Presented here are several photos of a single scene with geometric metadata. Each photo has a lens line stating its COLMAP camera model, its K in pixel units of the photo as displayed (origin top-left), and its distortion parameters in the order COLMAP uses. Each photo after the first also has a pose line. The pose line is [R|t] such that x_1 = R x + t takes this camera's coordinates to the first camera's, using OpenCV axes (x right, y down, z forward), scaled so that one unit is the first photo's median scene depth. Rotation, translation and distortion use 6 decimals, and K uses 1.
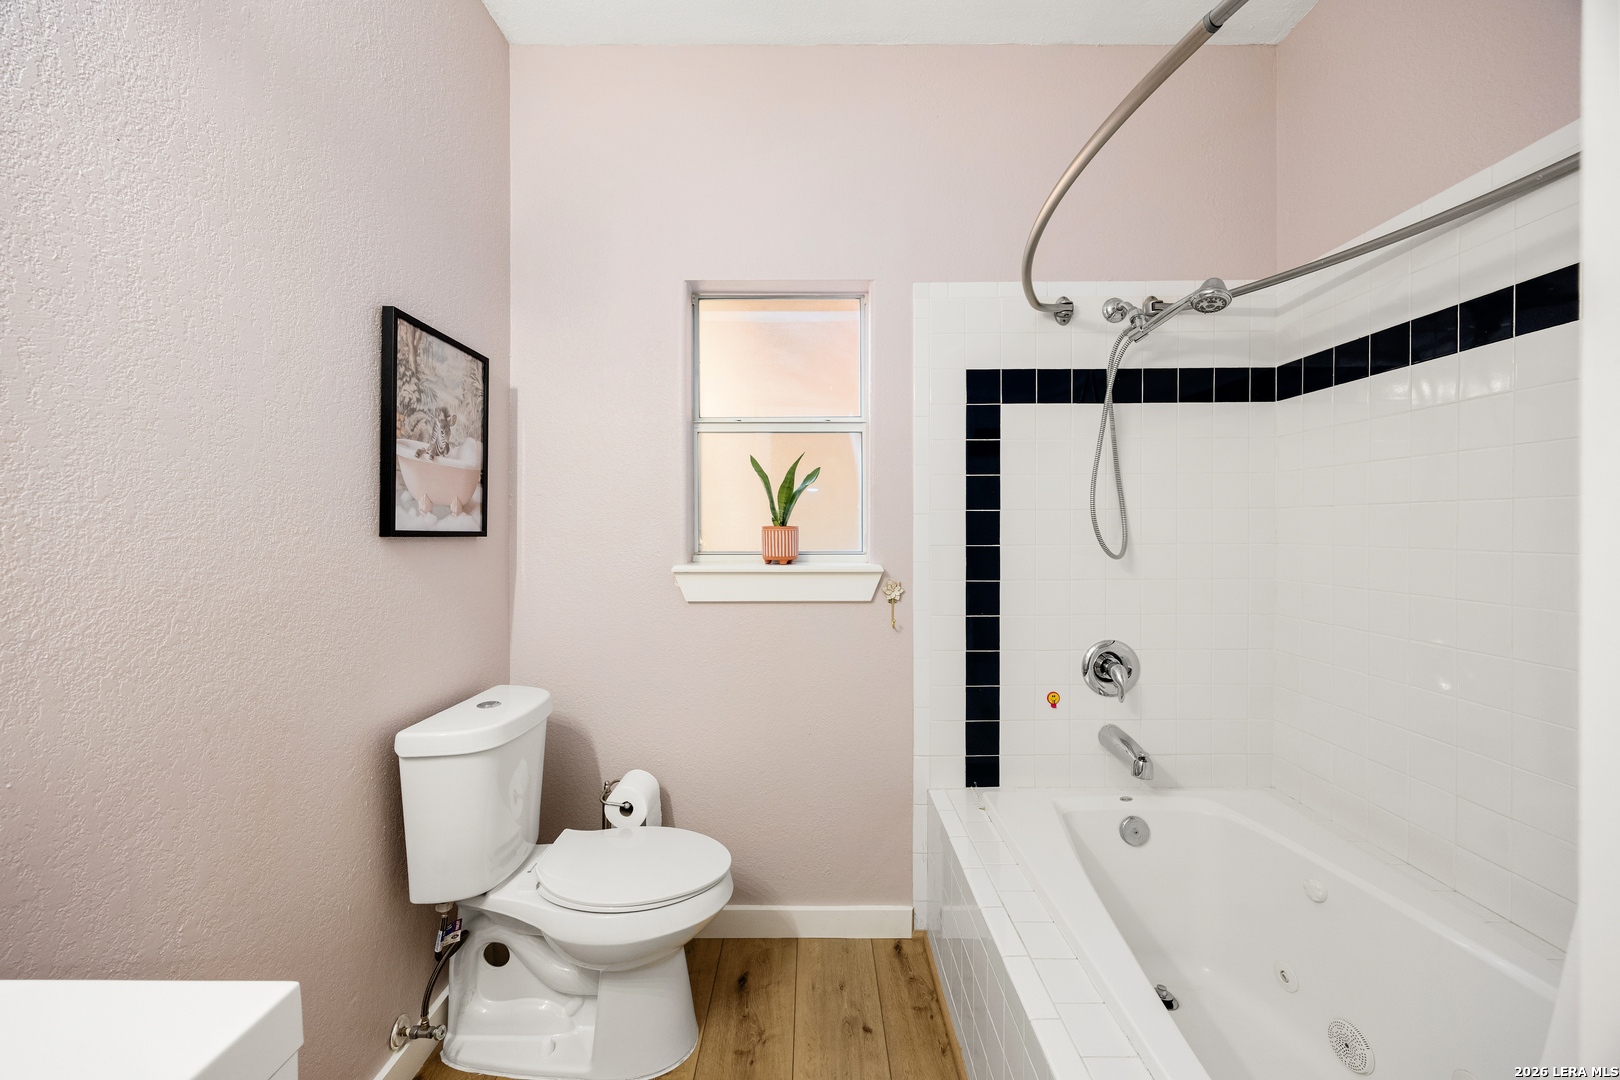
lens RADIAL K [[619.3, 0, 804.0], [0, 619.3, 538.0], [0, 0, 1]] dist [-0.001499, 0.000470]
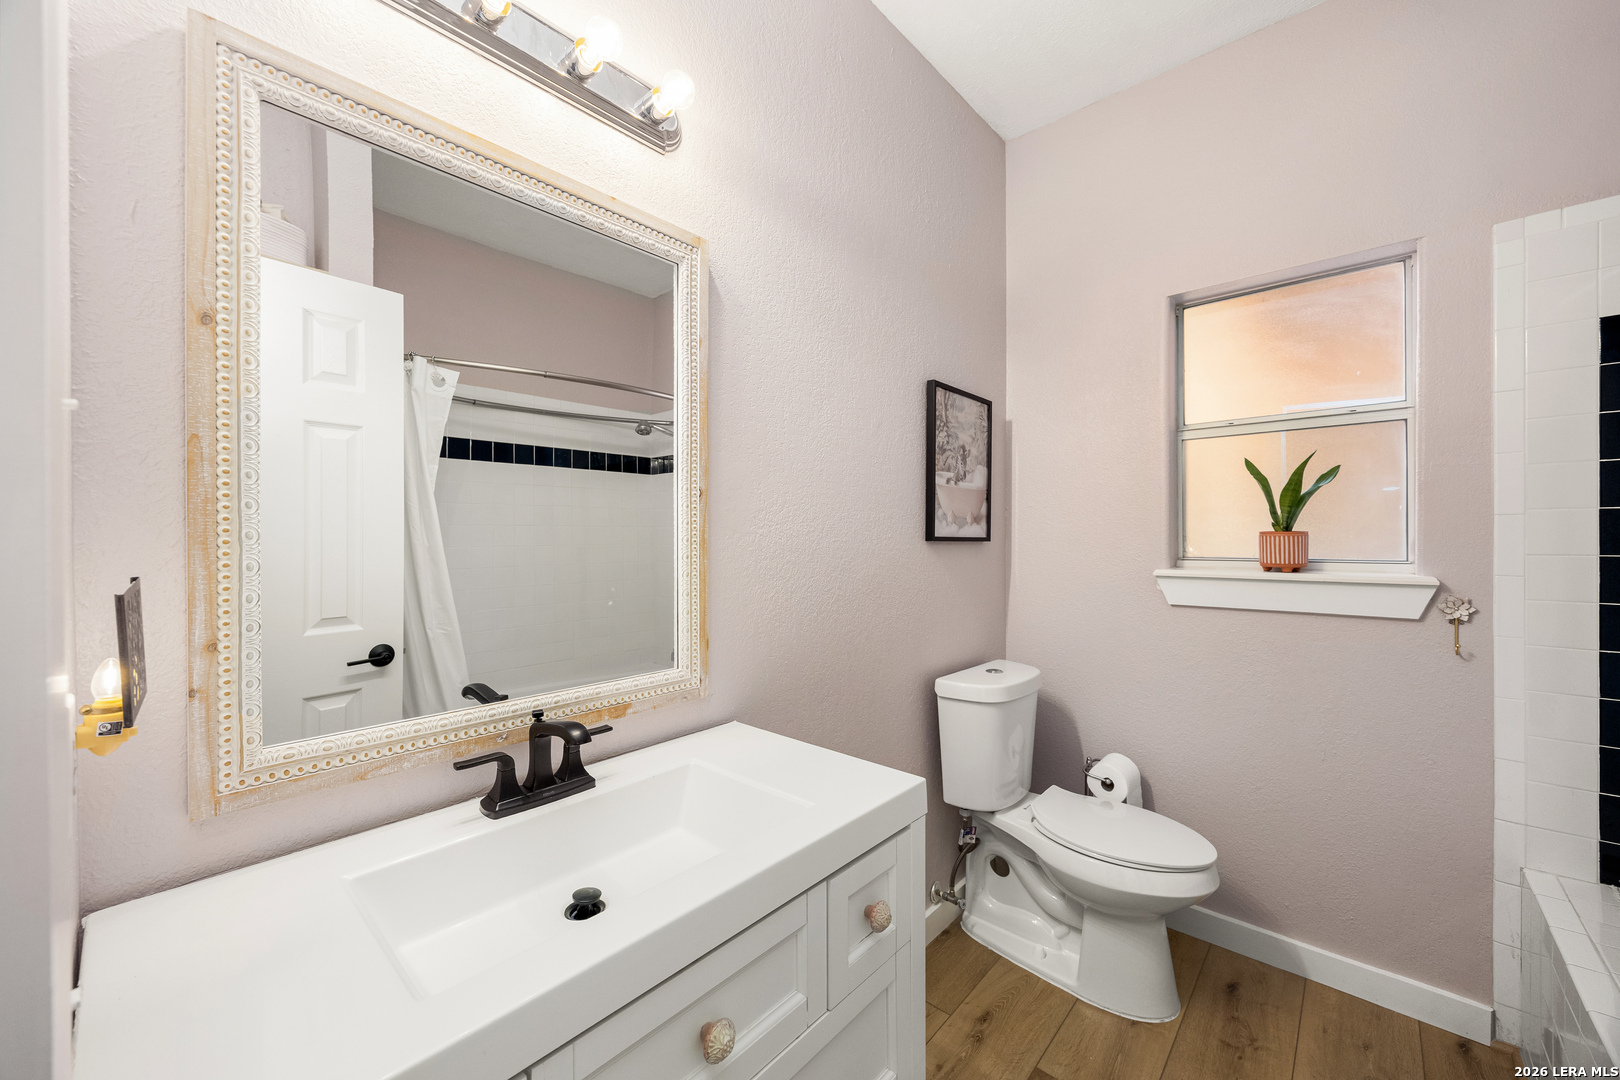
lens RADIAL K [[619.3, 0, 804.0], [0, 619.3, 538.0], [0, 0, 1]] dist [-0.001499, 0.000470]
pose [[0.747716, -0.001499, -0.664017, 0.051370], [-0.005951, 0.999942, -0.008959, 0.004717], [0.663992, 0.010651, 0.747664, -0.226544]]
